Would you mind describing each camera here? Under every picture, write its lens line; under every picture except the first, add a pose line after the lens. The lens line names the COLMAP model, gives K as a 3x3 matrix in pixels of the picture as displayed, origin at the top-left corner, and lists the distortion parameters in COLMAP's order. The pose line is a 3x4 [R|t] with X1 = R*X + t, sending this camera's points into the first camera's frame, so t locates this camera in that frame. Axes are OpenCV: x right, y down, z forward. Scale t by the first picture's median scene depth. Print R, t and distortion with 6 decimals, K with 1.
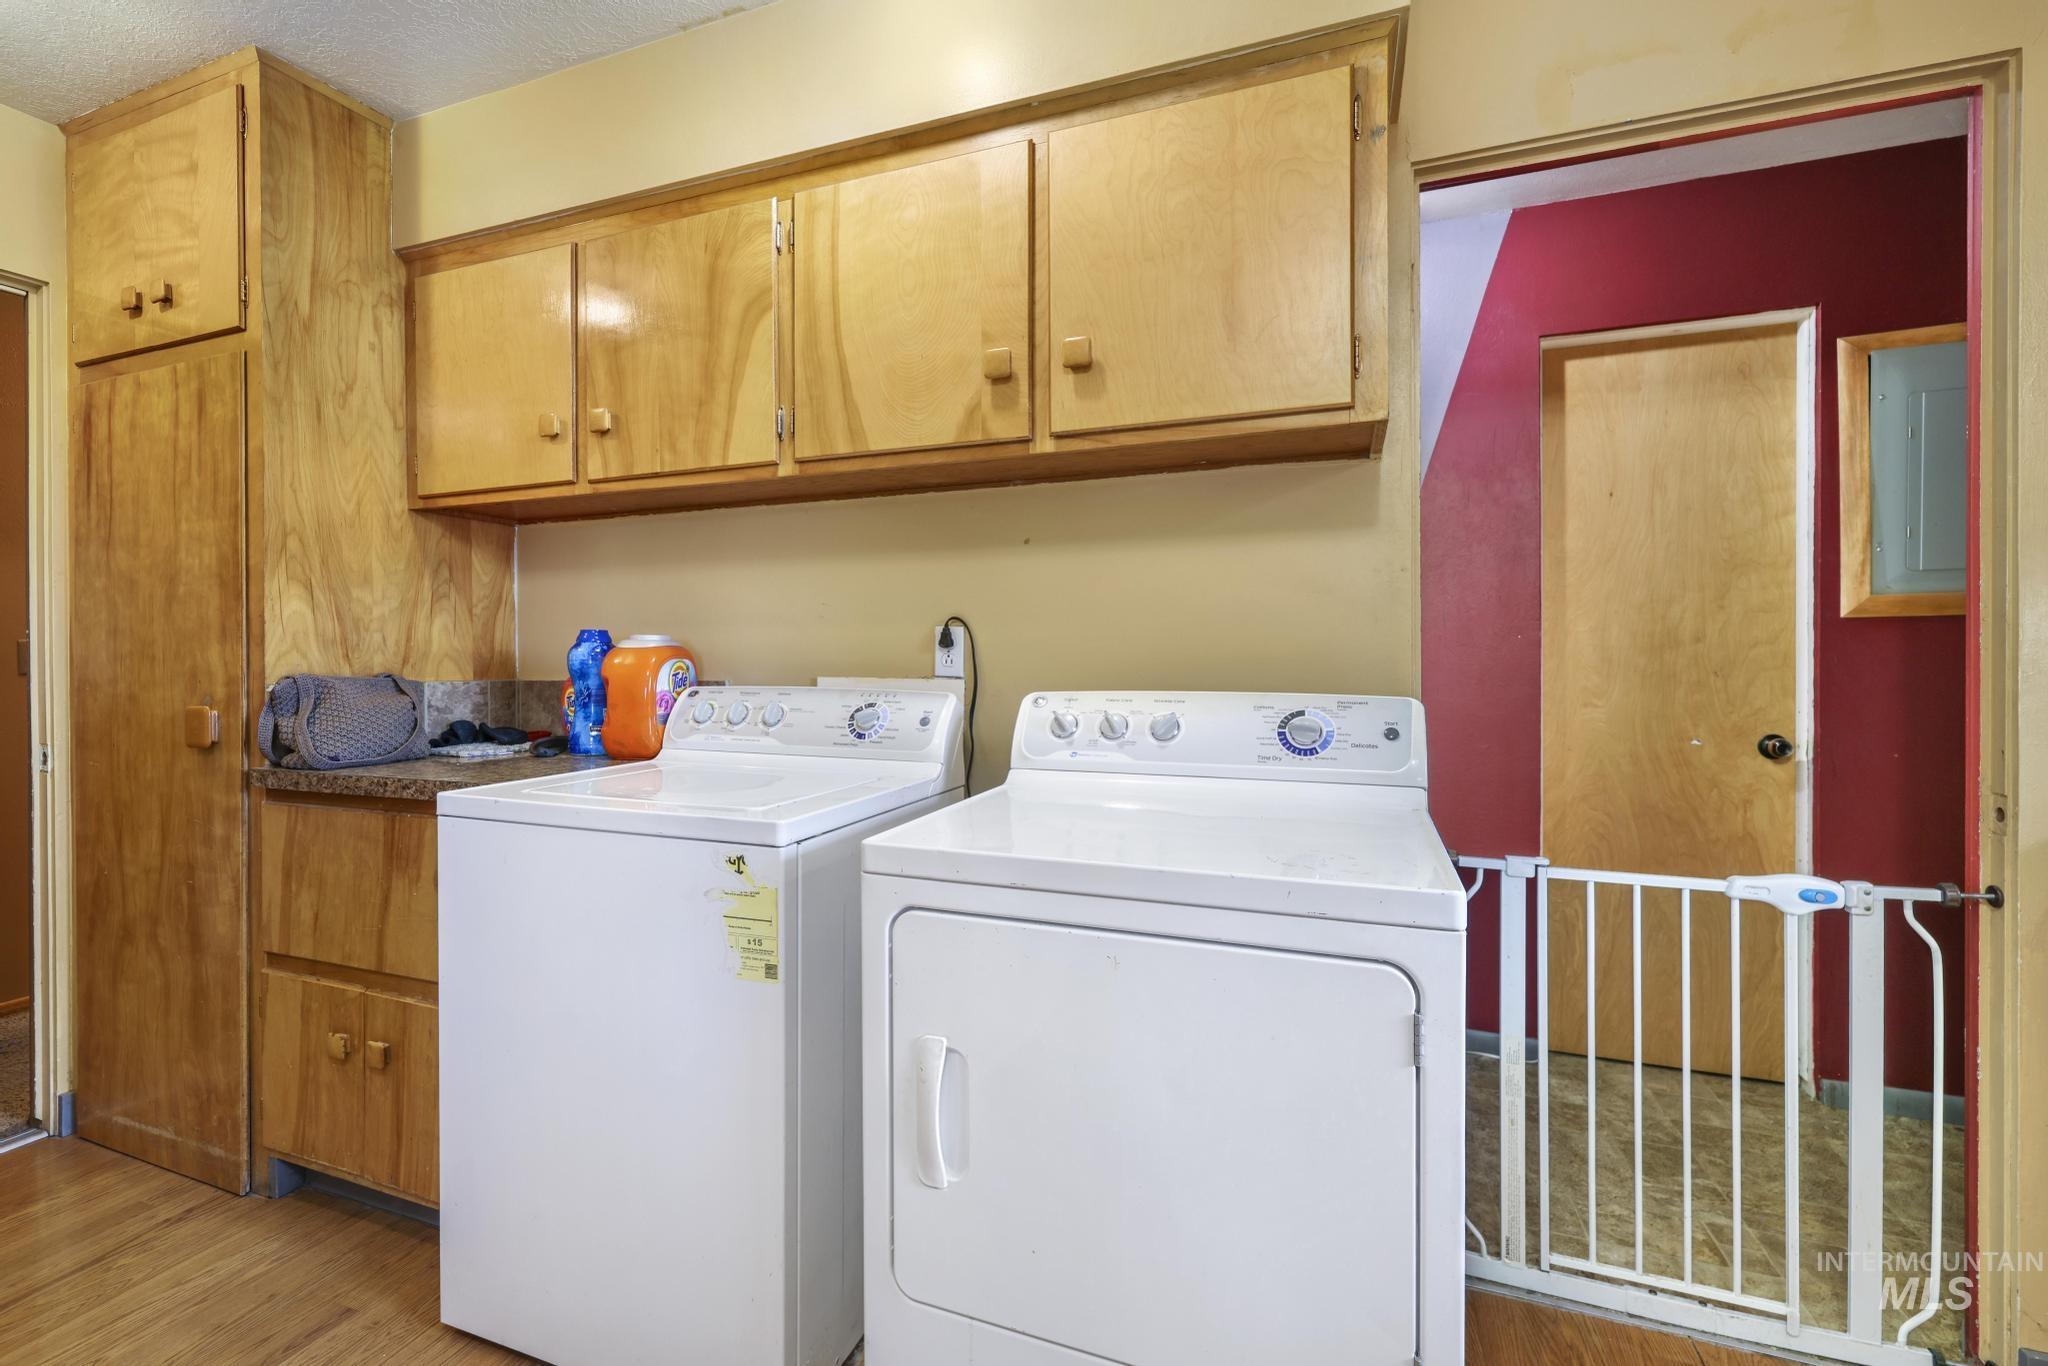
lens RADIAL K [[902.9, 0, 984.3], [0, 902.9, 673.0], [0, 0, 1]] dist [-0.002091, 0.002046]
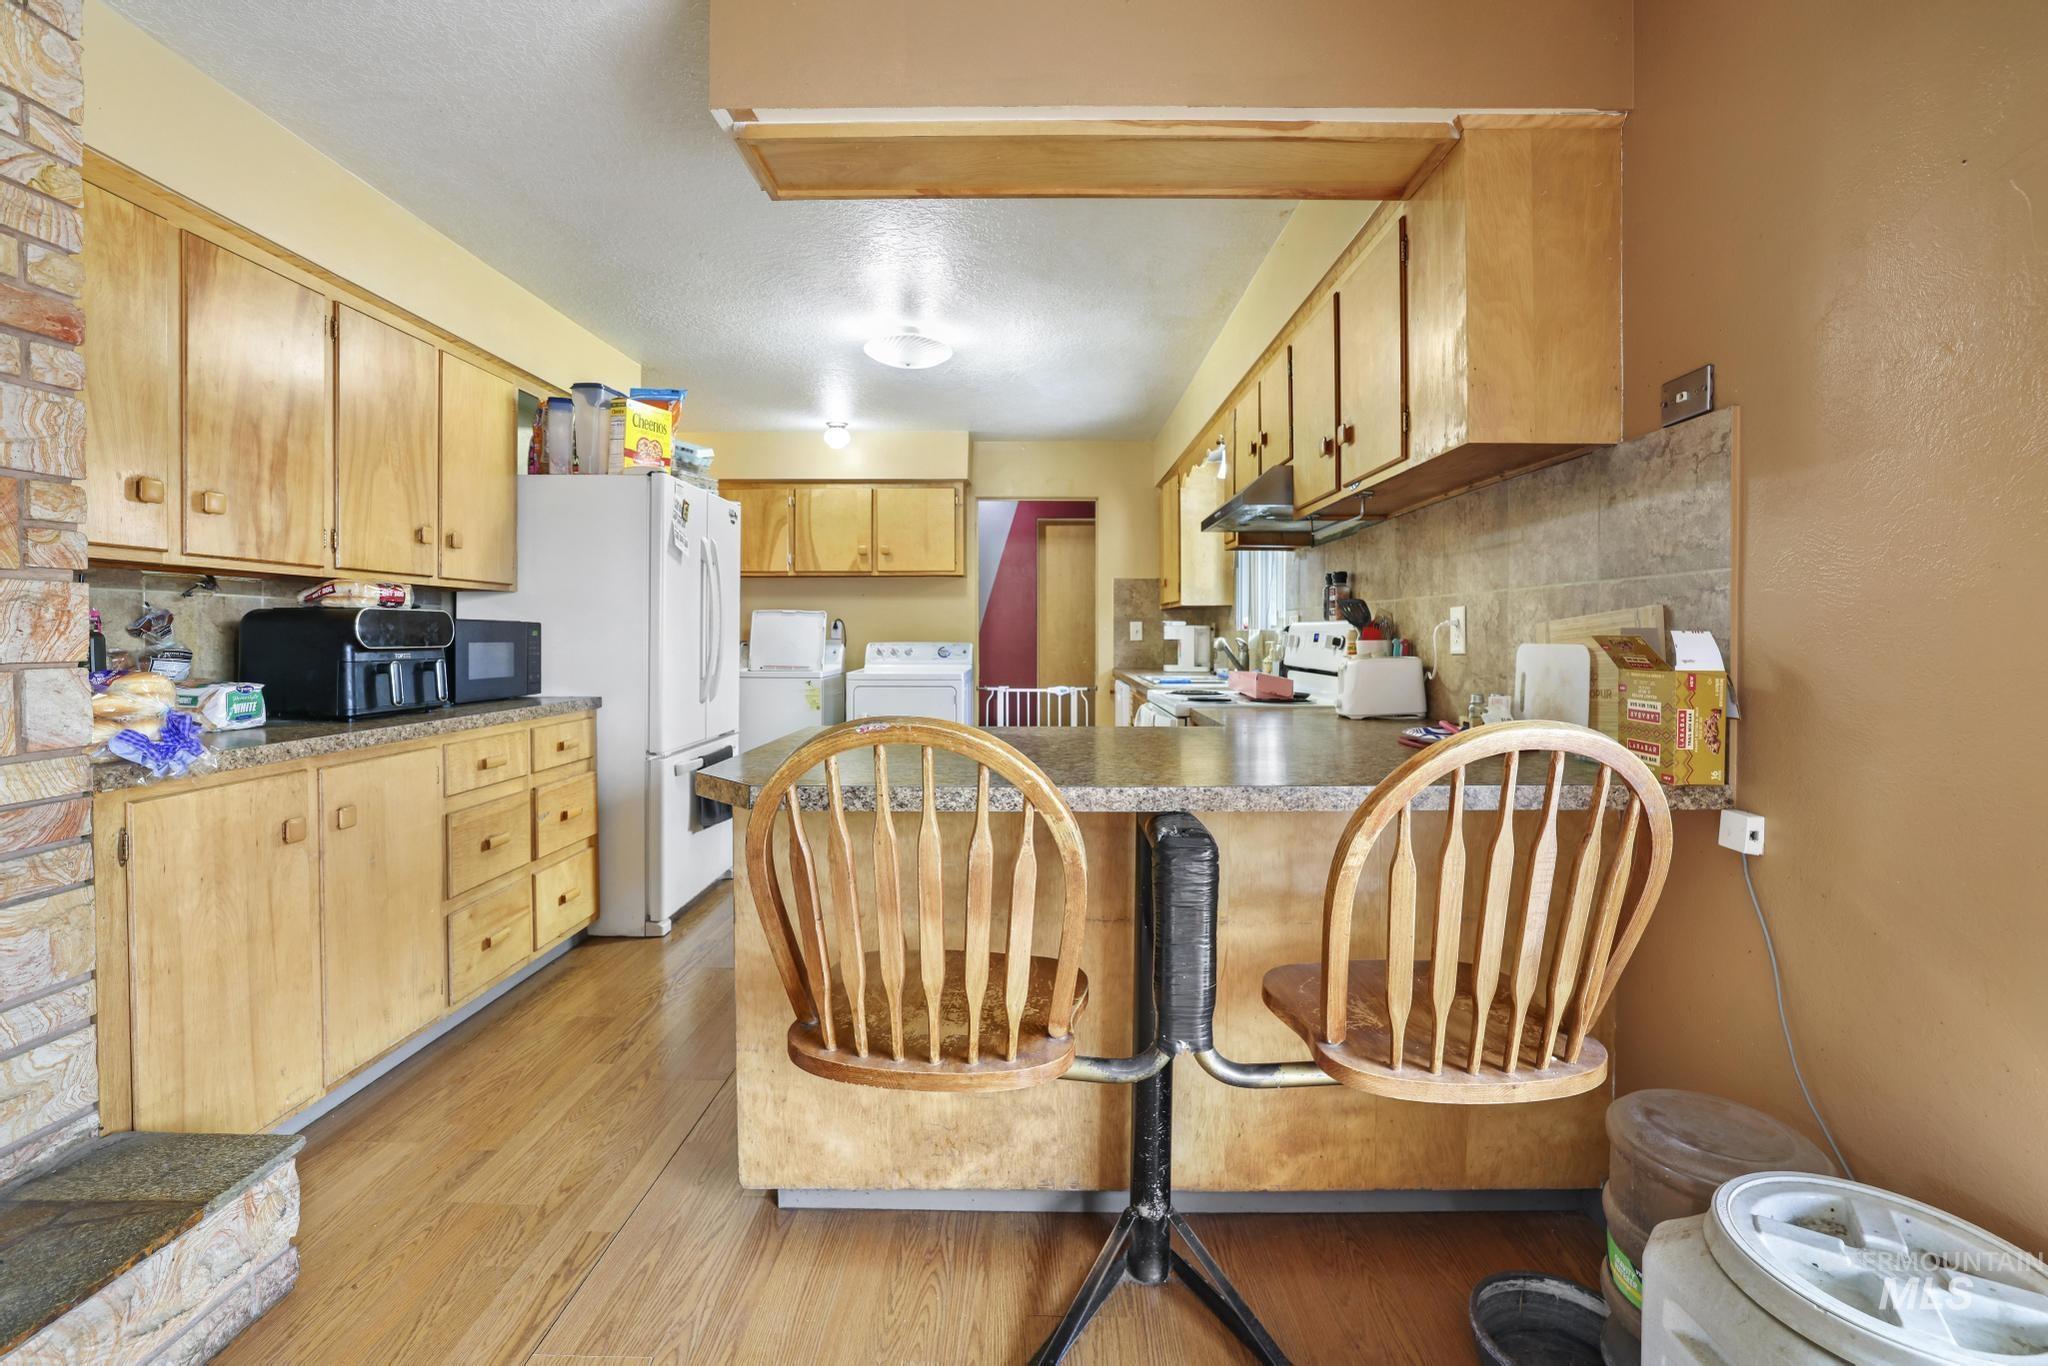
lens RADIAL K [[902.9, 0, 1032.4], [0, 902.9, 640.2], [0, 0, 1]] dist [-0.002091, 0.002046]
pose [[0.934409, -0.000146, 0.356202, -0.619355], [0.000739, 0.999999, -0.001530, 0.018766], [-0.356201, 0.001693, 0.934408, -2.538582]]
